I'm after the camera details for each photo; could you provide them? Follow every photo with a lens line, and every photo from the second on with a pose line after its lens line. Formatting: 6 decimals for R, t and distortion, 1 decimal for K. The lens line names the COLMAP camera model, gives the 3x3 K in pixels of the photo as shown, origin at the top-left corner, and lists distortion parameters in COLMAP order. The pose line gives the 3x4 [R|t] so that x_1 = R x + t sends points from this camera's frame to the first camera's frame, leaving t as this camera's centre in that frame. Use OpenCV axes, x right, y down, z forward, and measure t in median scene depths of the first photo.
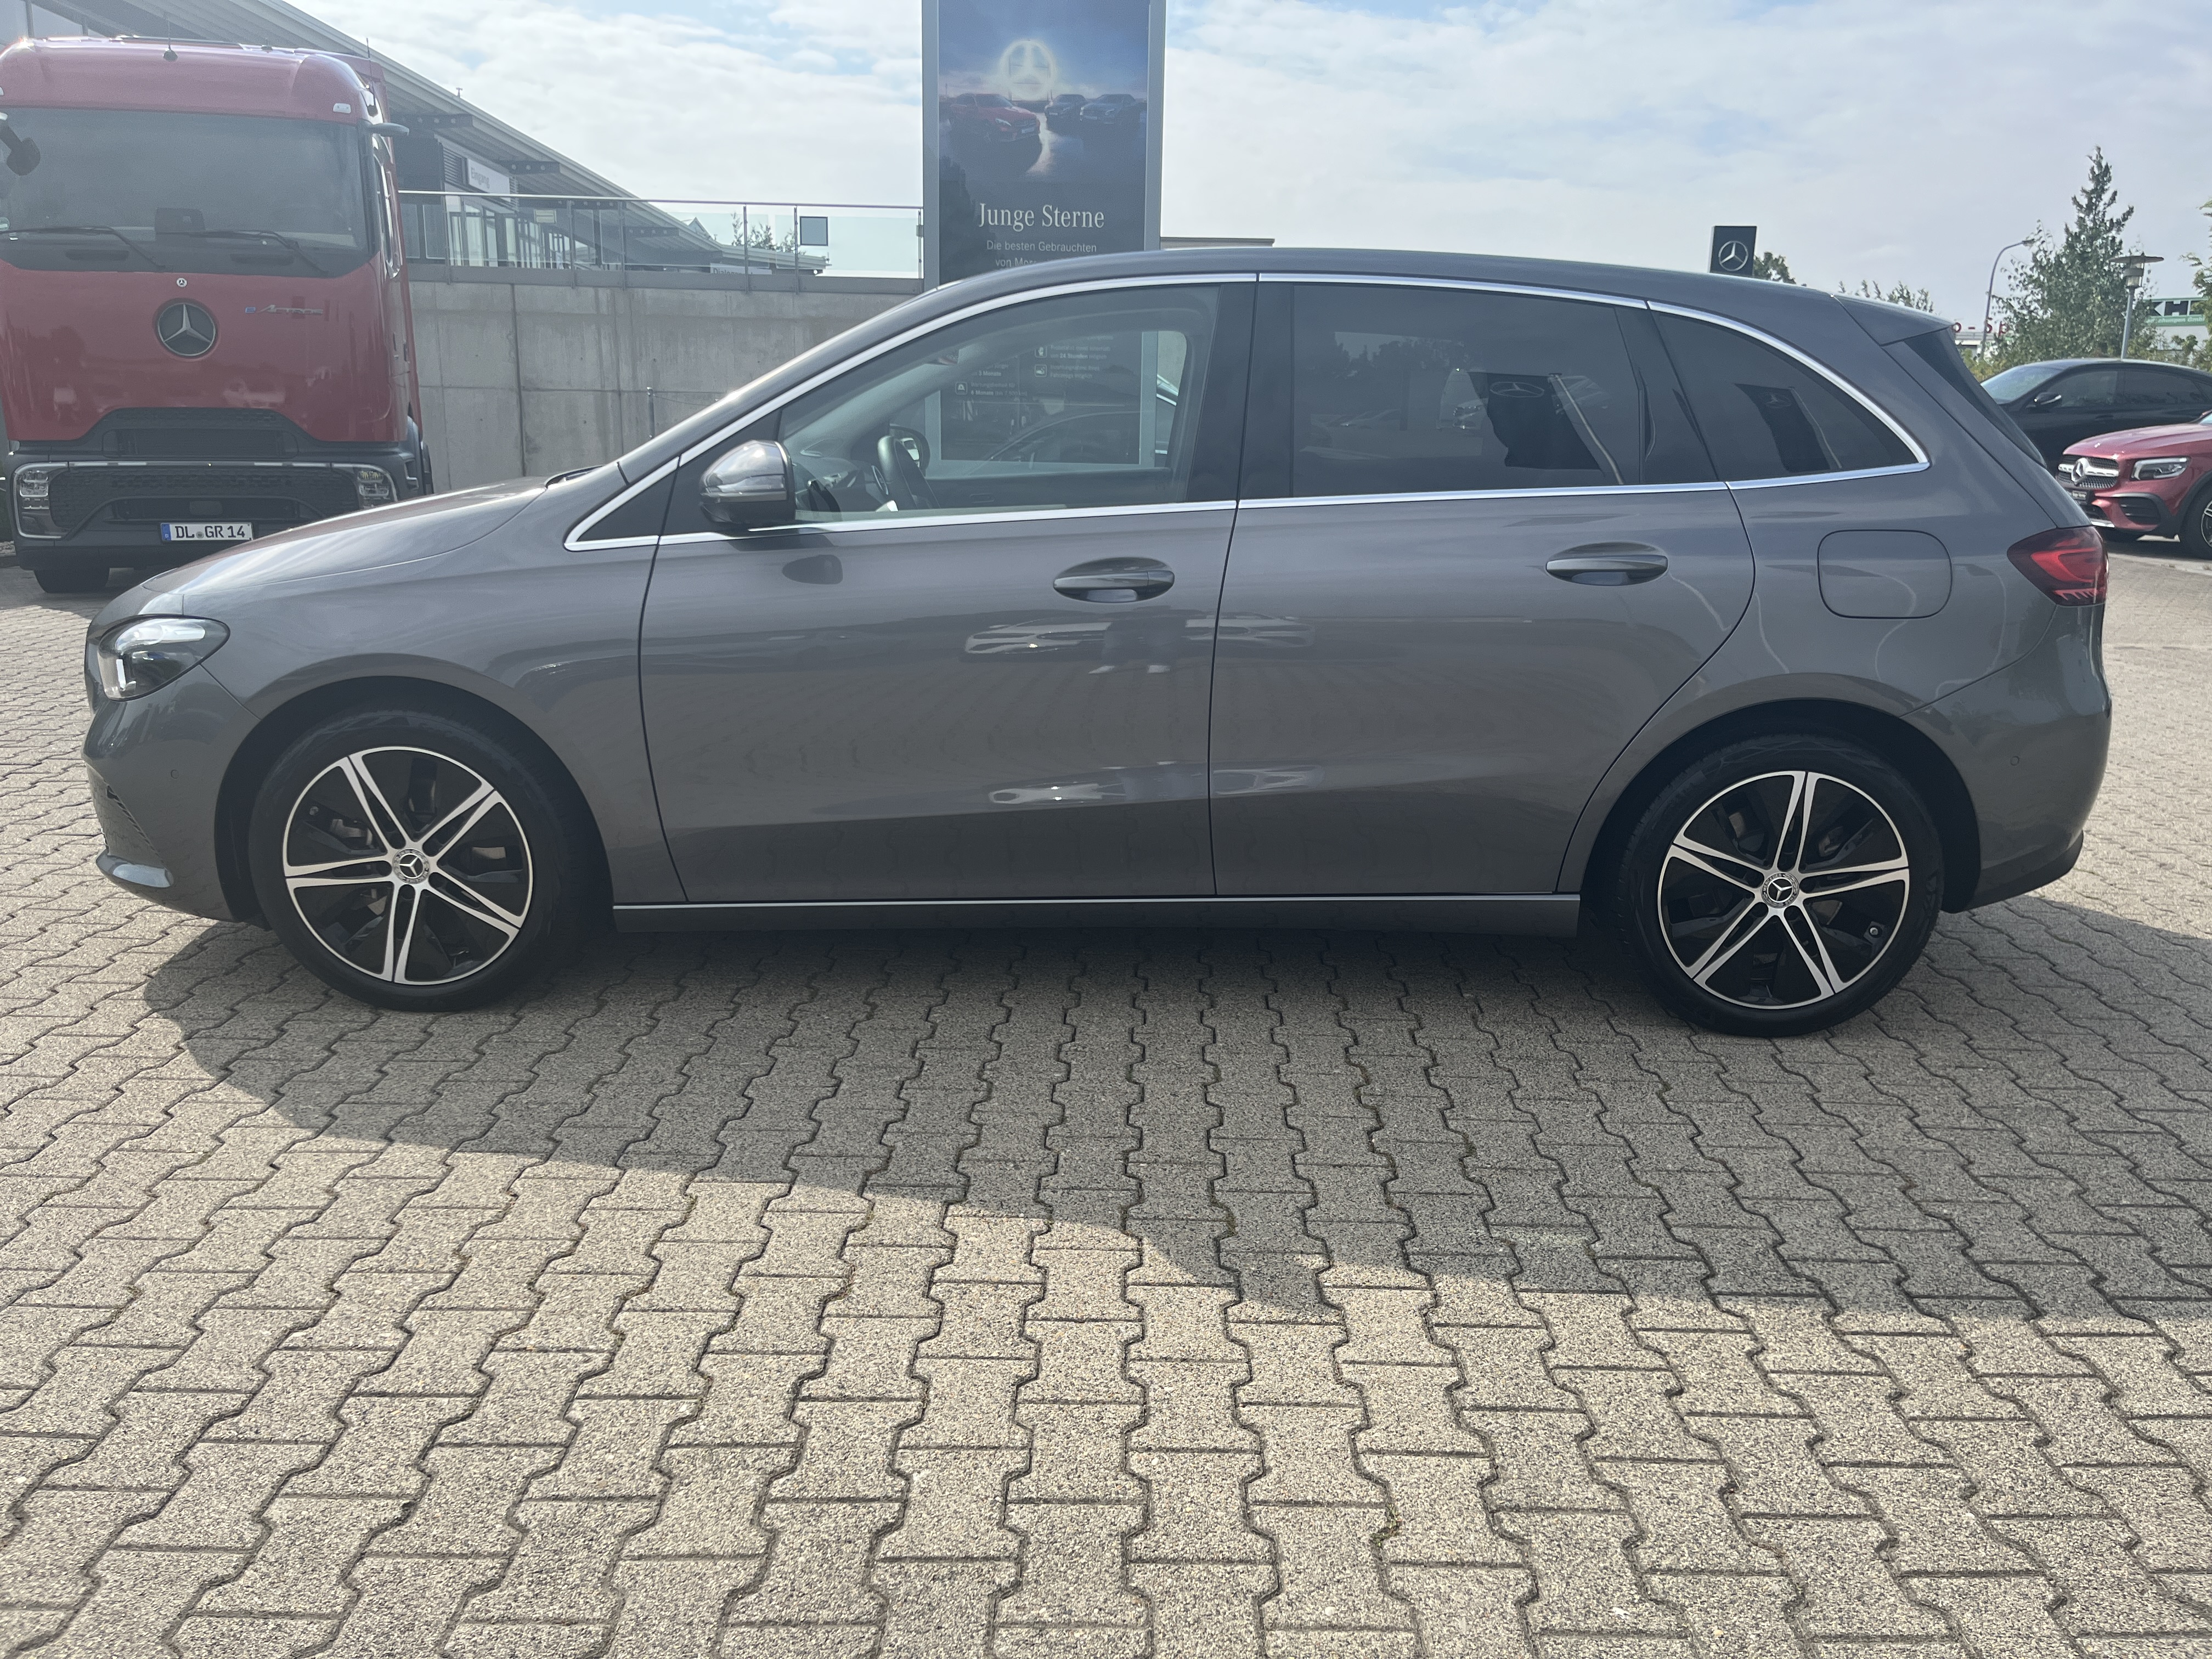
lens RADIAL K [[1686.1, 0, 1144.1], [0, 1686.1, 743.1], [0, 0, 1]] dist [0.068226, -0.087819]
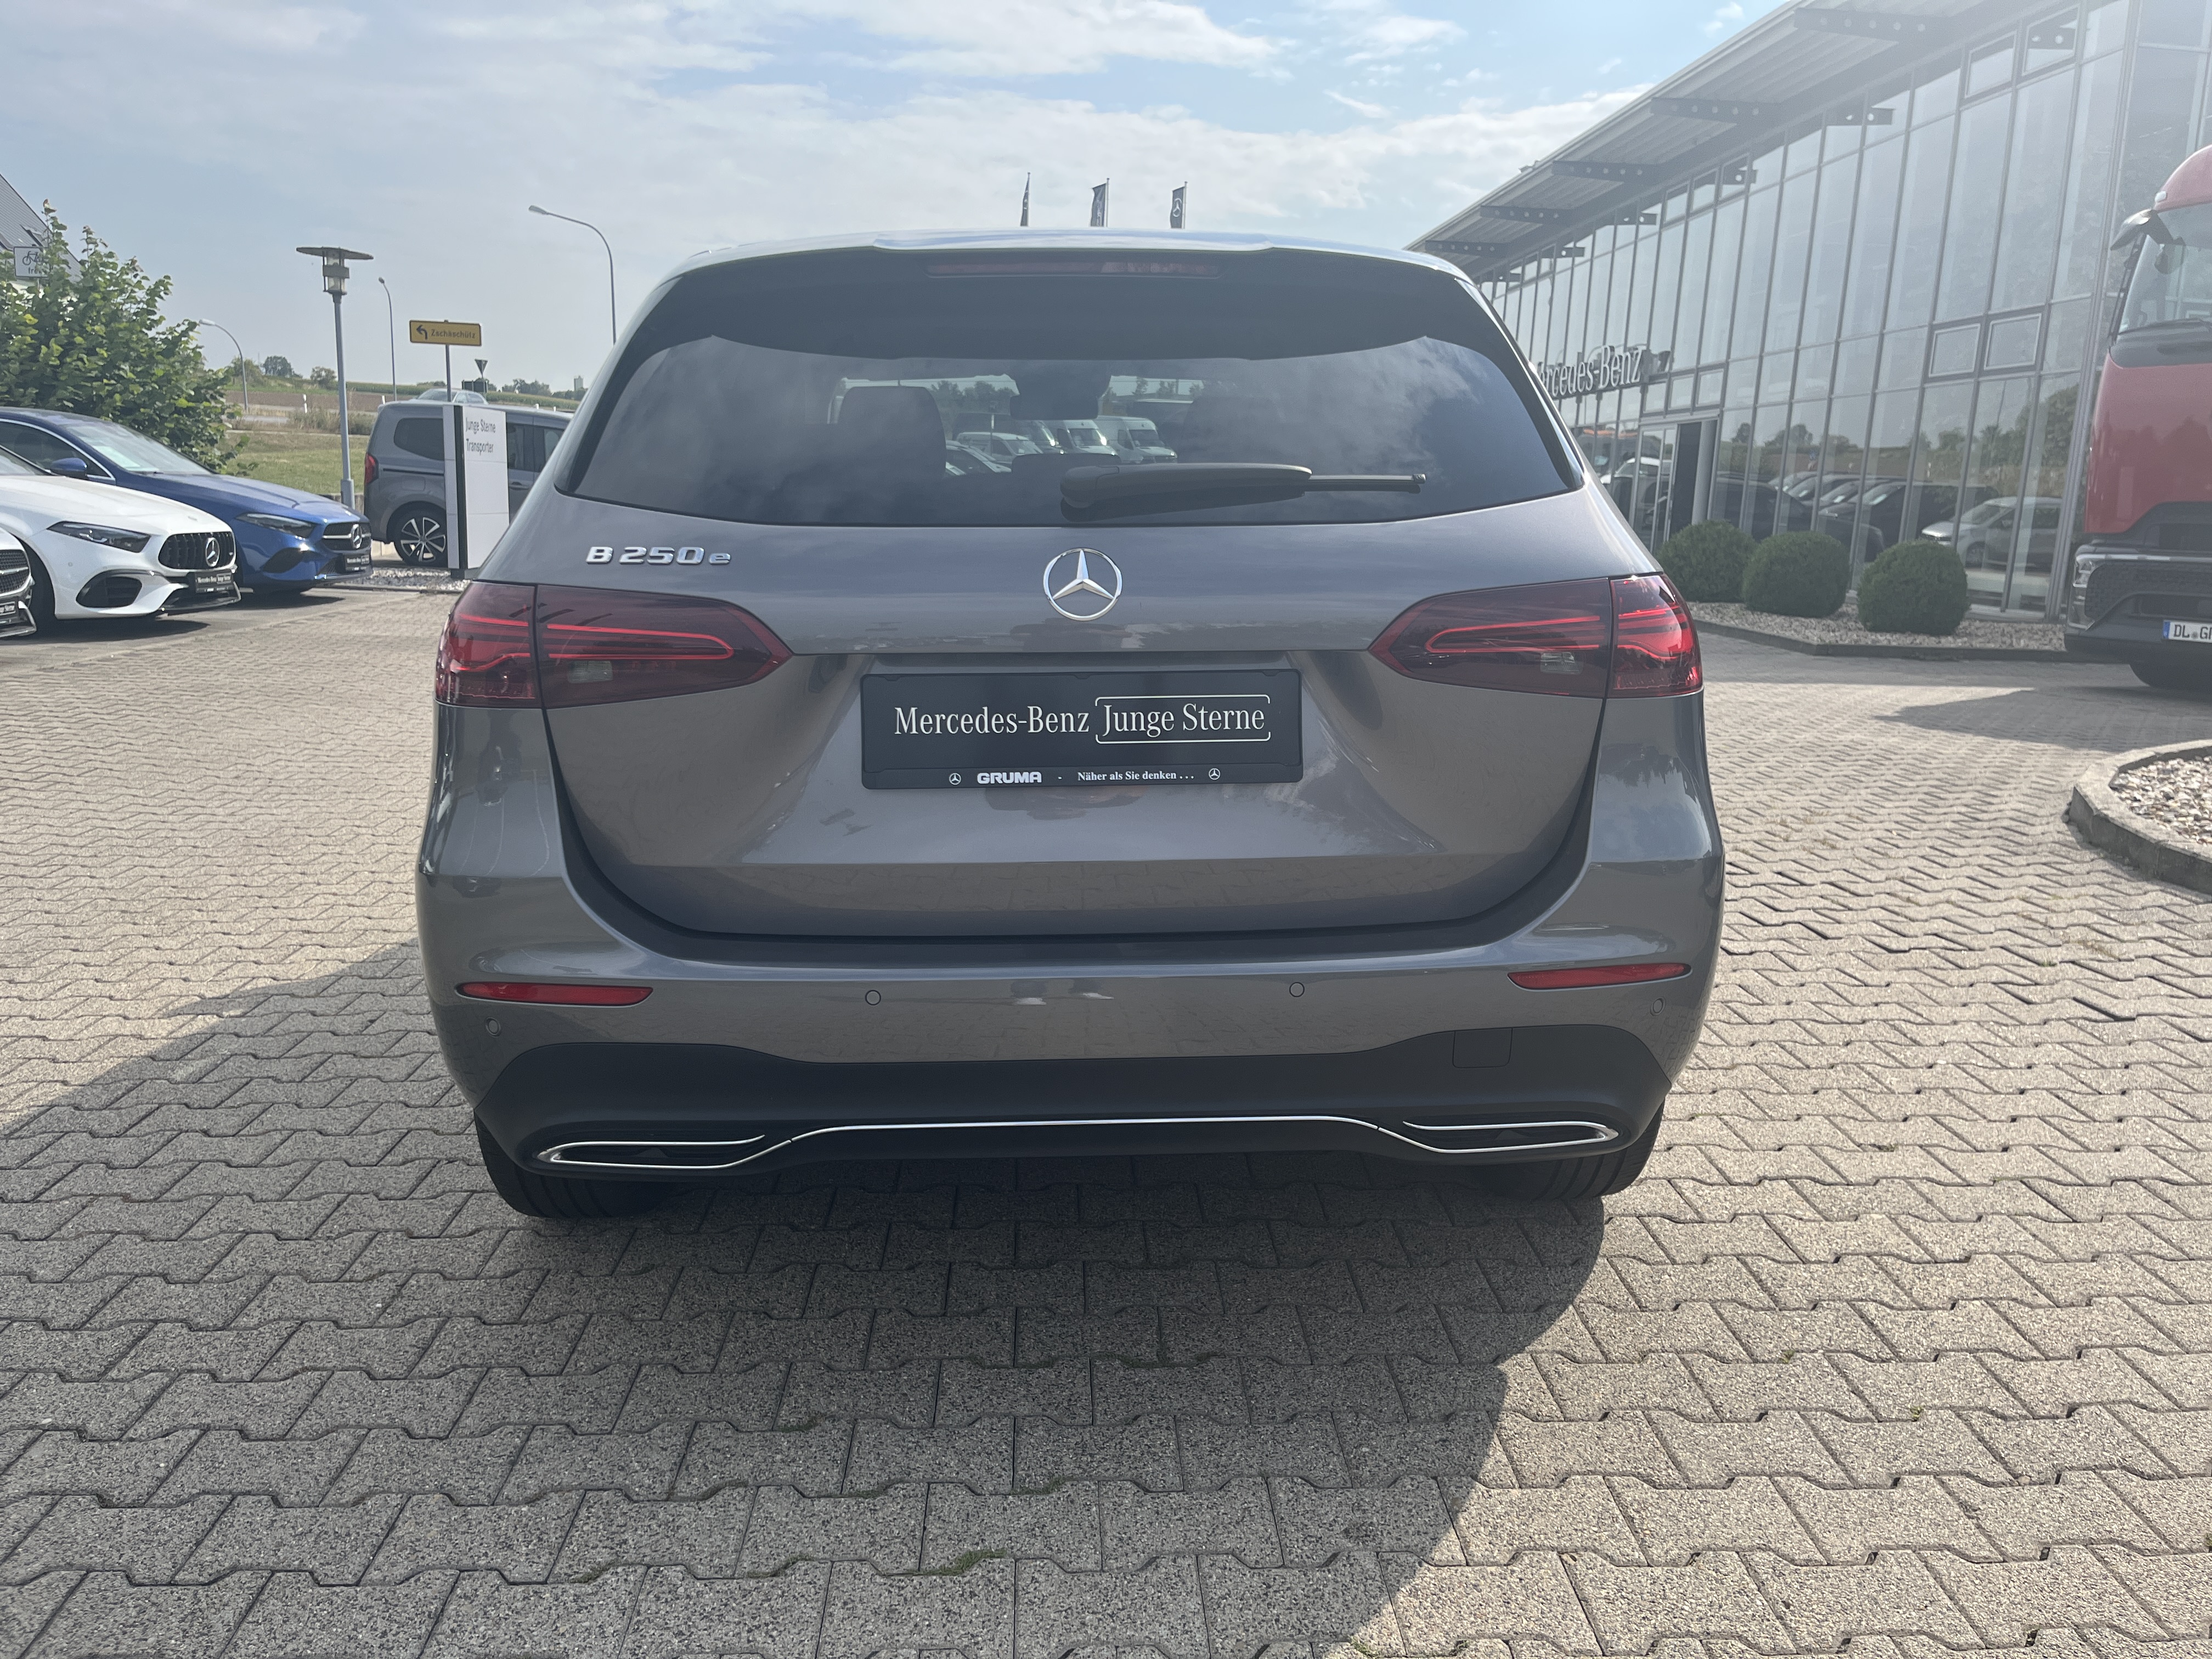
lens RADIAL K [[1699.8, 0, 1119.5], [0, 1699.8, 782.5], [0, 0, 1]] dist [0.041929, -0.076353]
pose [[0.048597, 0.148953, -0.987649, 1.162681], [-0.196720, 0.970877, 0.136744, -0.179764], [0.979255, 0.187645, 0.076483, 1.186558]]
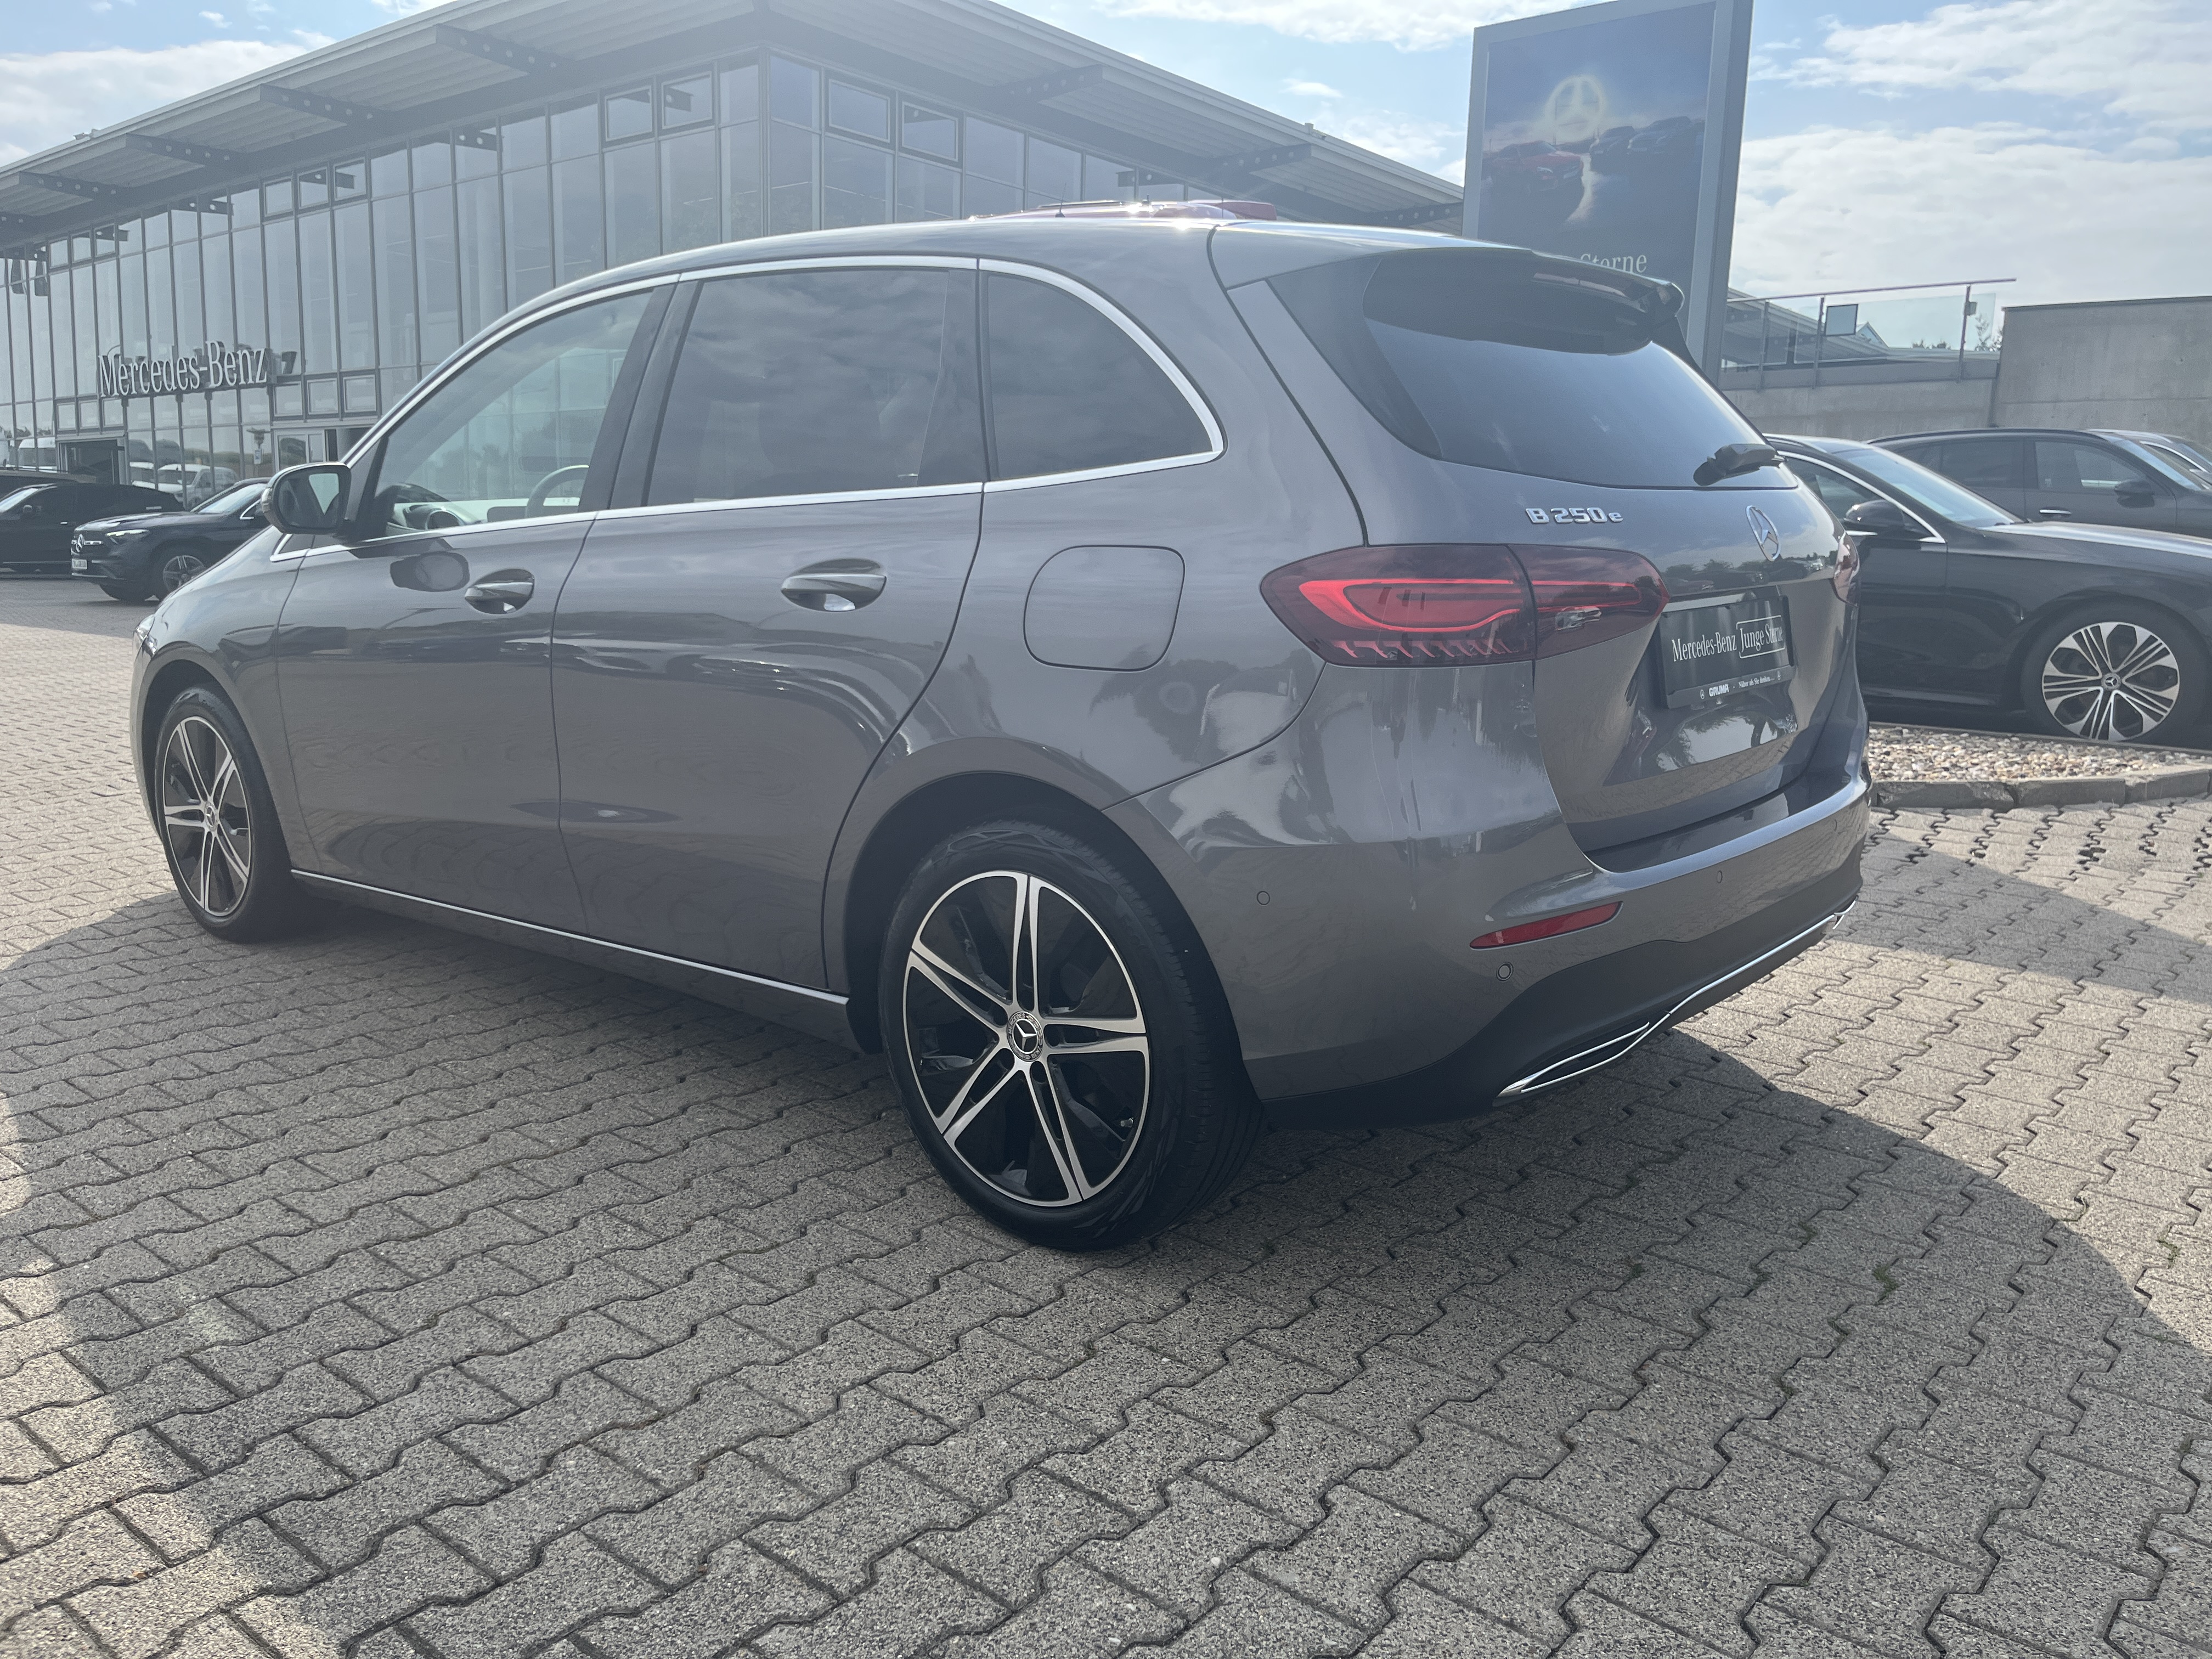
lens RADIAL K [[1686.1, 0, 1144.1], [0, 1686.1, 743.1], [0, 0, 1]] dist [0.068226, -0.087819]
pose [[0.768972, 0.072012, -0.635213, 0.863886], [-0.115352, 0.992956, -0.027074, -0.024794], [0.628789, 0.094092, 0.771862, 0.459968]]
